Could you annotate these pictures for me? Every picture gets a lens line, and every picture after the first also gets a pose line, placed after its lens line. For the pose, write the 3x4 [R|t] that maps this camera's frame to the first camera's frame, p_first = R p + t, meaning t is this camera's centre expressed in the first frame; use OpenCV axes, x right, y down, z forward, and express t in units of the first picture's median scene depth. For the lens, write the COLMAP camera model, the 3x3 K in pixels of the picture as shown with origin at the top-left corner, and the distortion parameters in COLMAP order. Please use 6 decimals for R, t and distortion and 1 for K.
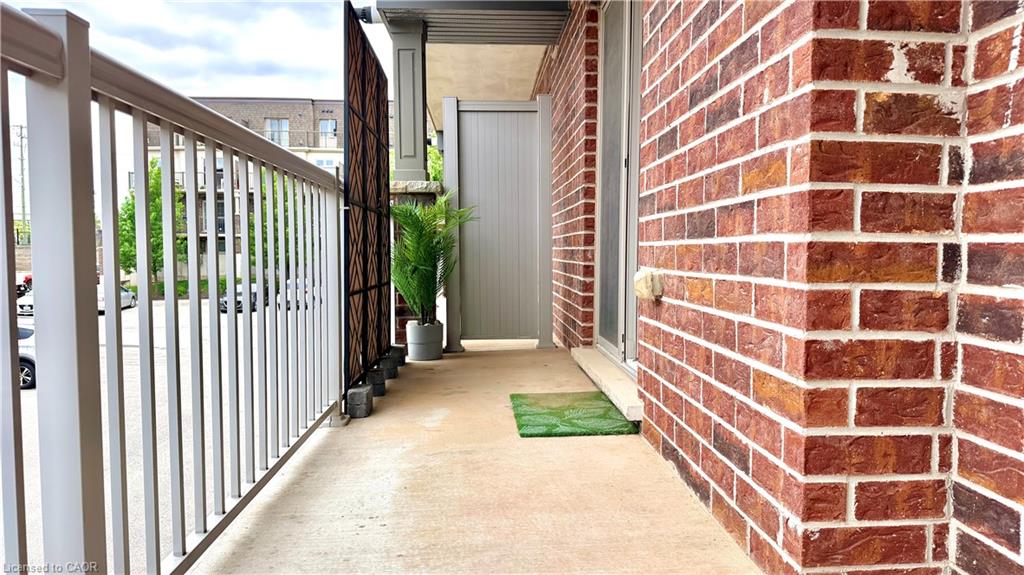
lens RADIAL K [[695.5, 0, 514.9], [0, 695.5, 287.8], [0, 0, 1]] dist [-0.001376, -0.002205]
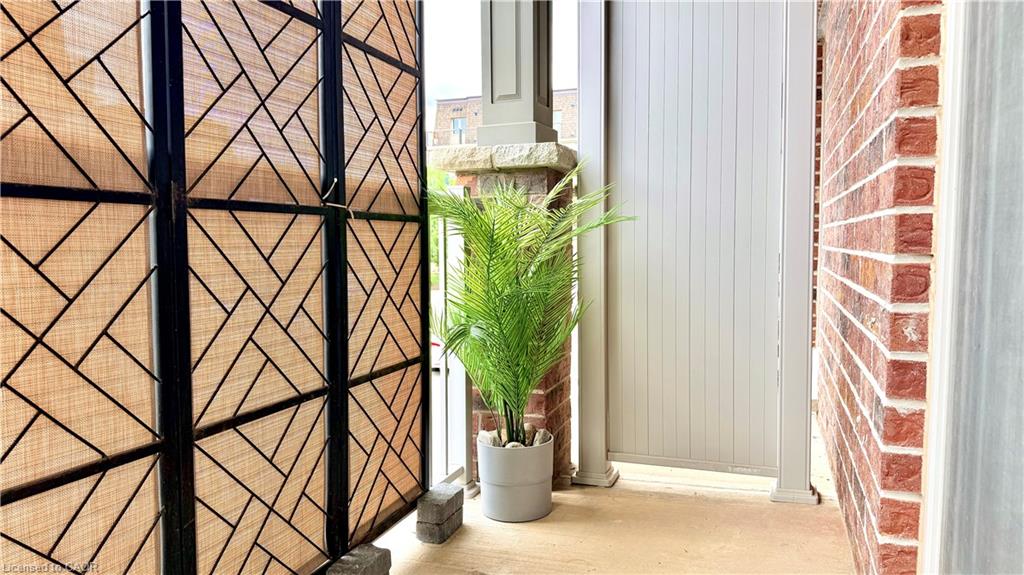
lens RADIAL K [[695.5, 0, 508.6], [0, 695.5, 289.2], [0, 0, 1]] dist [-0.001376, -0.002205]
pose [[0.915024, 0.020206, -0.402893, 0.065912], [-0.012427, 0.999683, 0.021914, -0.070756], [0.403208, -0.015045, 0.914985, 0.629413]]
